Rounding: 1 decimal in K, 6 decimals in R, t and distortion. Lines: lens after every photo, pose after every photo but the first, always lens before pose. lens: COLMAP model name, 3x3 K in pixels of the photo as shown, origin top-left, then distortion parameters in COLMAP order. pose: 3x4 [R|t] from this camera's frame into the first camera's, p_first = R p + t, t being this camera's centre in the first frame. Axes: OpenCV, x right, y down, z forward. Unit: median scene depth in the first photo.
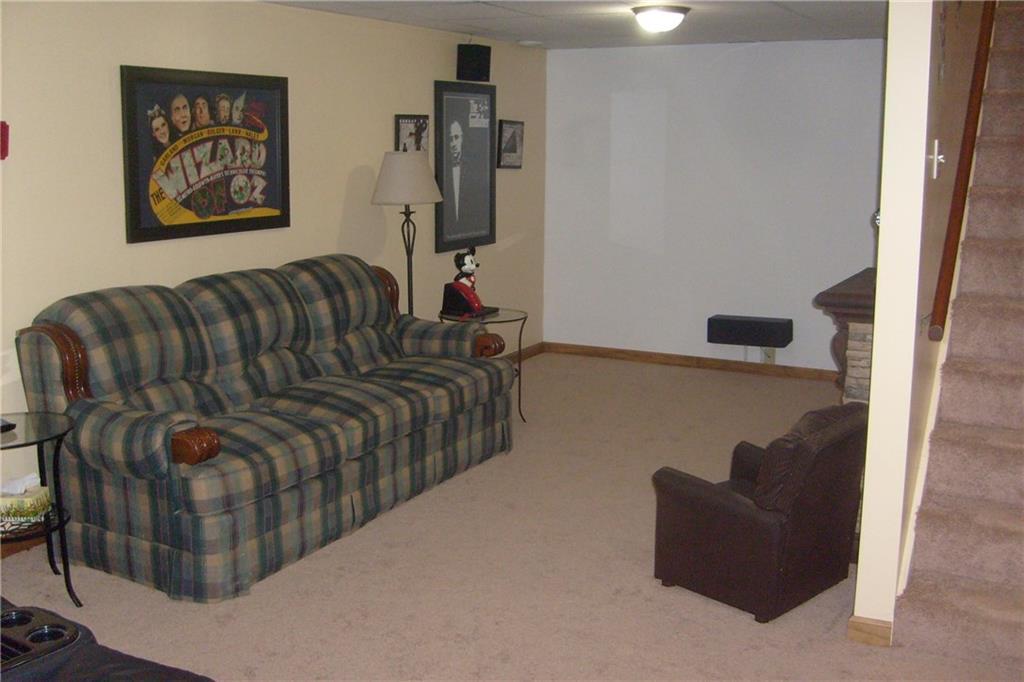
lens RADIAL K [[1079.6, 0, 491.3], [0, 1079.6, 343.0], [0, 0, 1]] dist [-0.159487, 0.145338]
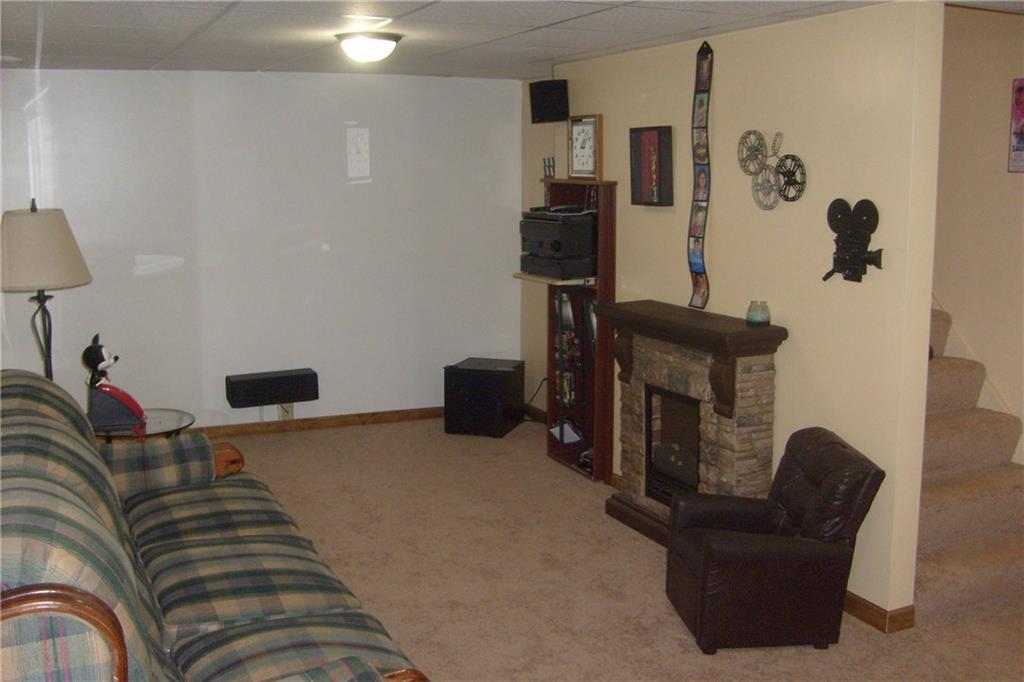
lens RADIAL K [[1079.6, 0, 491.3], [0, 1079.6, 343.0], [0, 0, 1]] dist [-0.159487, 0.145338]
pose [[0.616757, -0.133933, 0.775675, -0.481931], [0.152140, 0.987120, 0.049473, -0.091290], [-0.772311, 0.087498, 0.629190, 0.388650]]
